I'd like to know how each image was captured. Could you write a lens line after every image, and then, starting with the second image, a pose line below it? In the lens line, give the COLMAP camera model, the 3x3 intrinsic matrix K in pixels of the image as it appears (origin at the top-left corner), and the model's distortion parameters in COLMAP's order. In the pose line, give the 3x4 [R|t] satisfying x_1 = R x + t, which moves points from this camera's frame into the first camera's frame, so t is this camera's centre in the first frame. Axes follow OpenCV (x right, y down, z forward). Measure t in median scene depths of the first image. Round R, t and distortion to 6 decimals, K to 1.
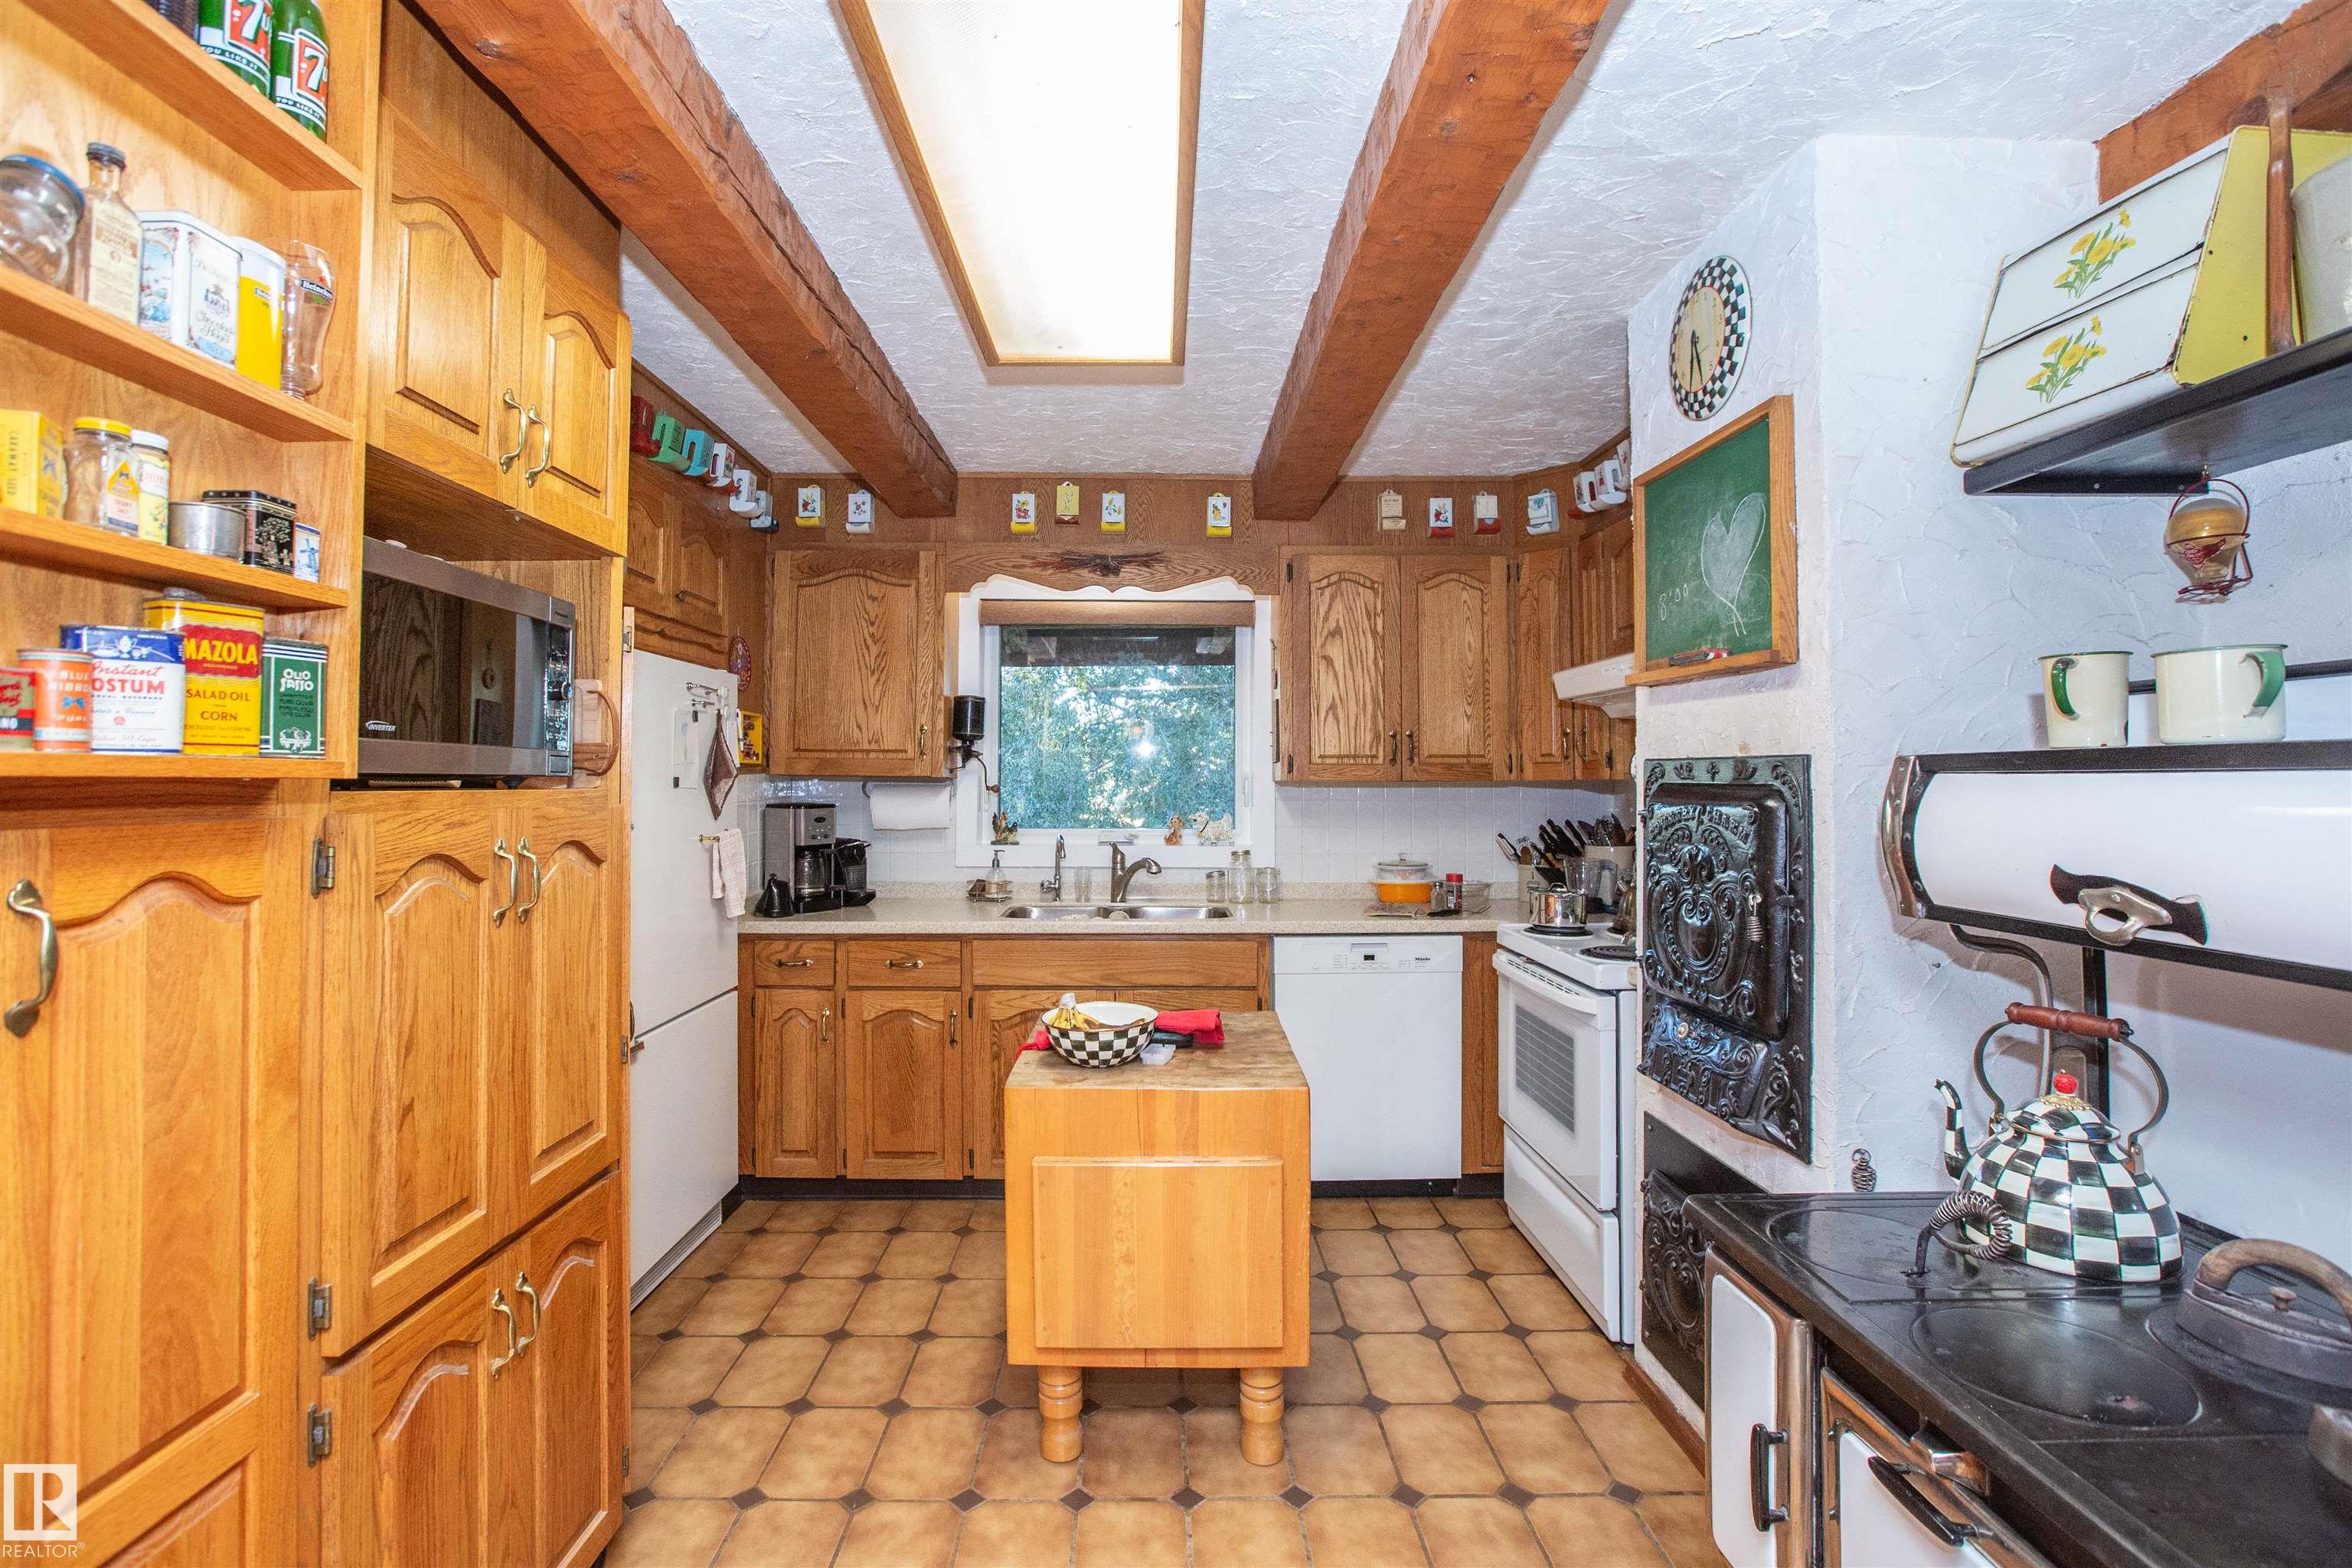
lens RADIAL K [[1099.4, 0, 1121.7], [0, 1099.4, 747.6], [0, 0, 1]] dist [-0.042157, 0.006824]
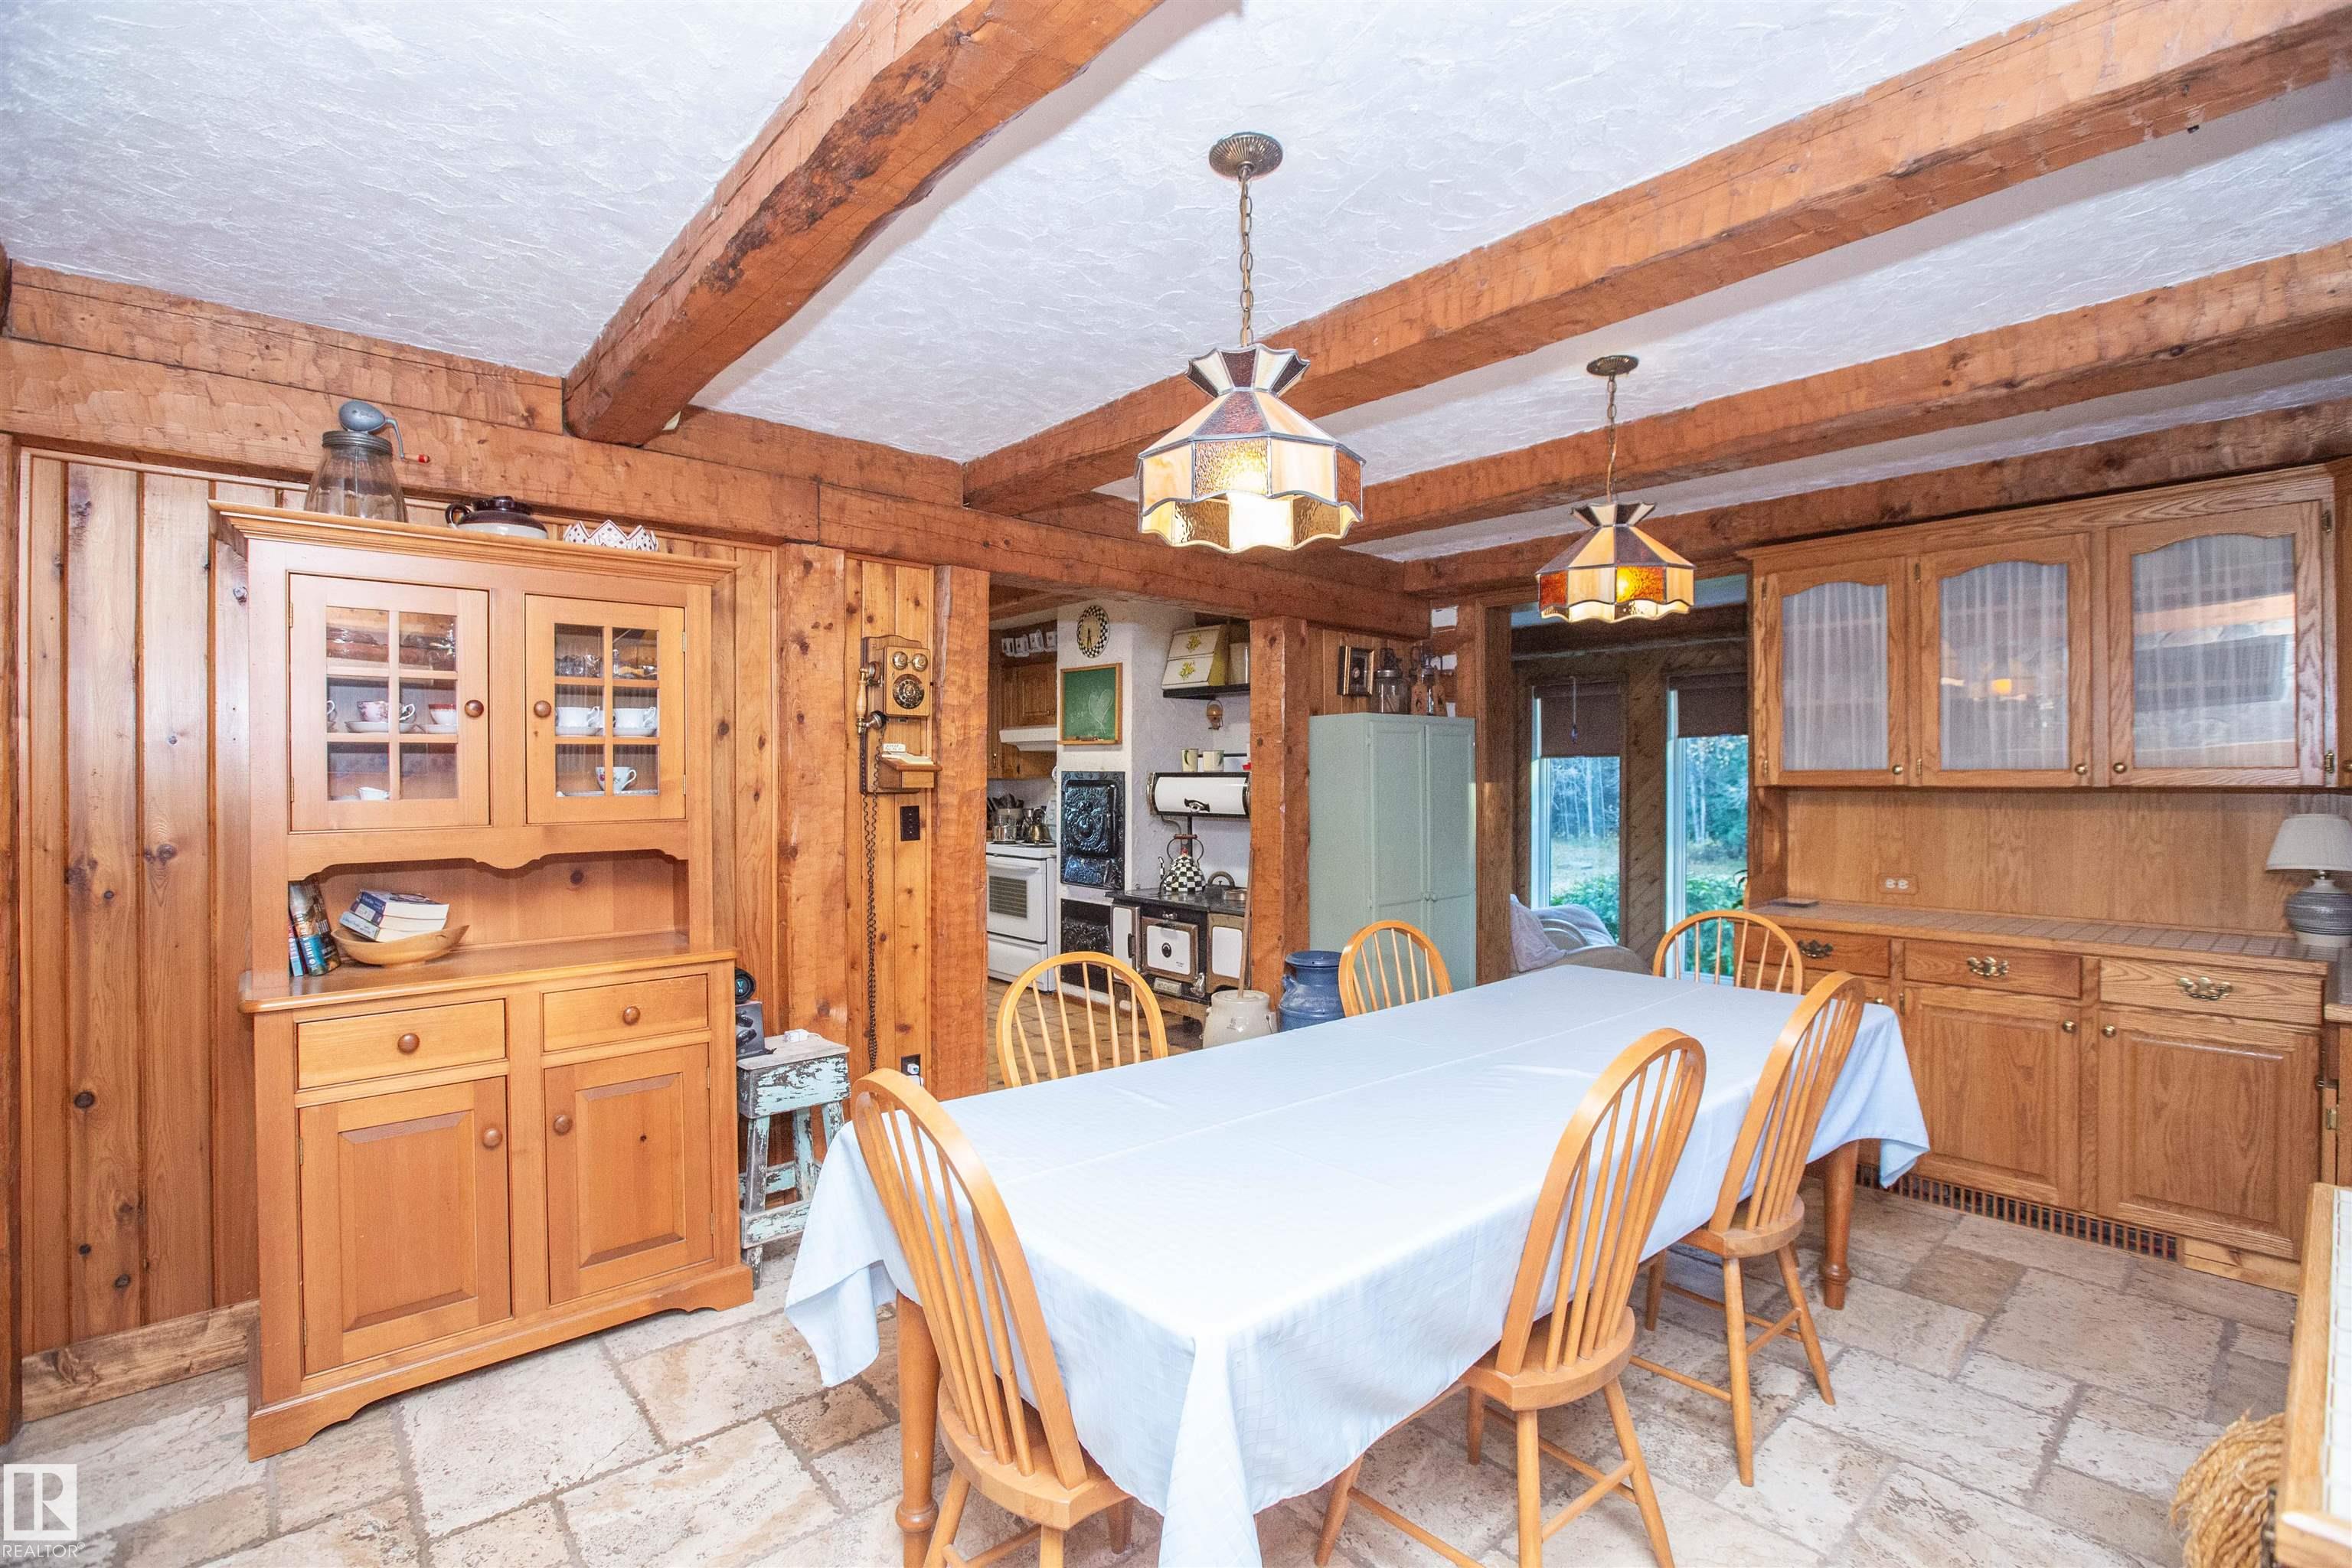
lens RADIAL K [[1099.4, 0, 1181.4], [0, 1099.4, 800.4], [0, 0, 1]] dist [-0.042157, 0.006824]
pose [[0.724991, -0.018125, 0.688520, -0.858674], [-0.018948, 0.998751, 0.046243, -0.034927], [-0.688497, -0.046572, 0.723742, -0.865012]]
